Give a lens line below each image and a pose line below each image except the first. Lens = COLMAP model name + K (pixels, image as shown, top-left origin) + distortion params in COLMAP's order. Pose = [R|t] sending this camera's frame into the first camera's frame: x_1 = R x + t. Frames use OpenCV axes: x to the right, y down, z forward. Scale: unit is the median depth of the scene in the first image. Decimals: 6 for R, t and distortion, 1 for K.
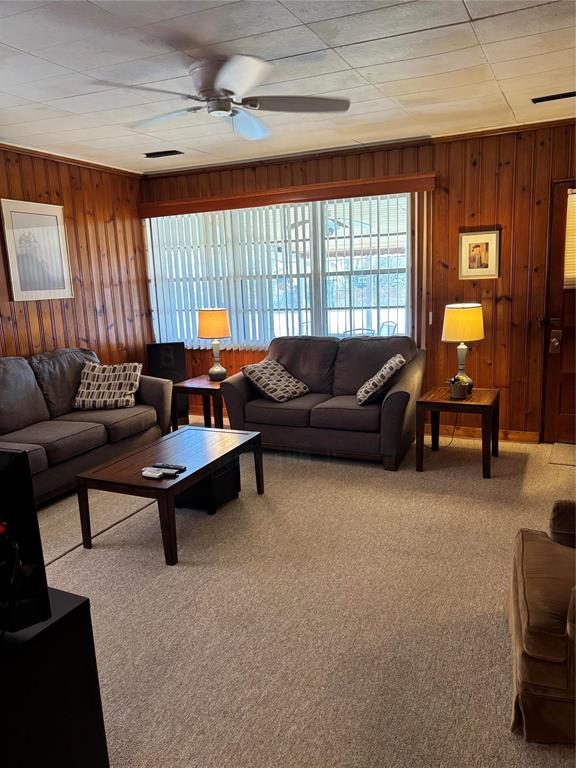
lens RADIAL K [[577.8, 0, 283.1], [0, 577.8, 383.9], [0, 0, 1]] dist [0.041237, -0.056546]
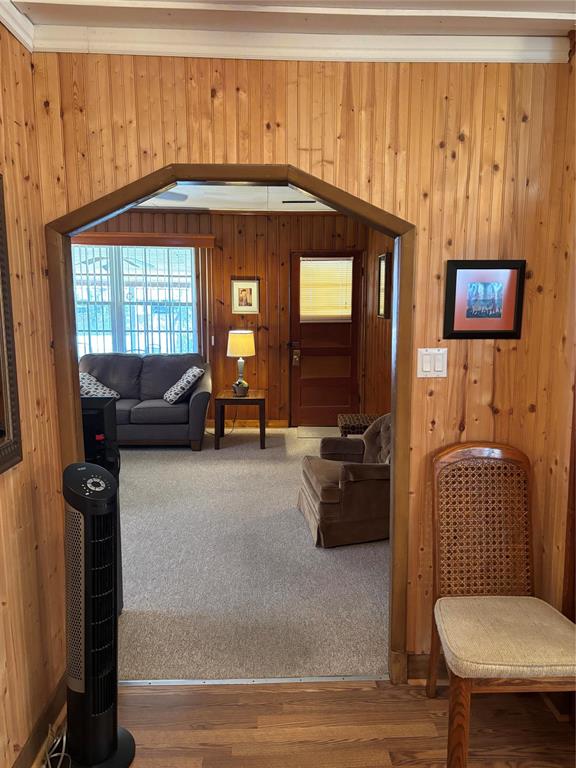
lens RADIAL K [[577.8, 0, 289.1], [0, 577.8, 384.5], [0, 0, 1]] dist [0.041237, -0.056546]
pose [[0.882022, -0.015855, 0.470942, -0.243422], [0.037834, 0.998590, -0.037240, 0.049136], [-0.469688, 0.050664, 0.881378, -0.287872]]
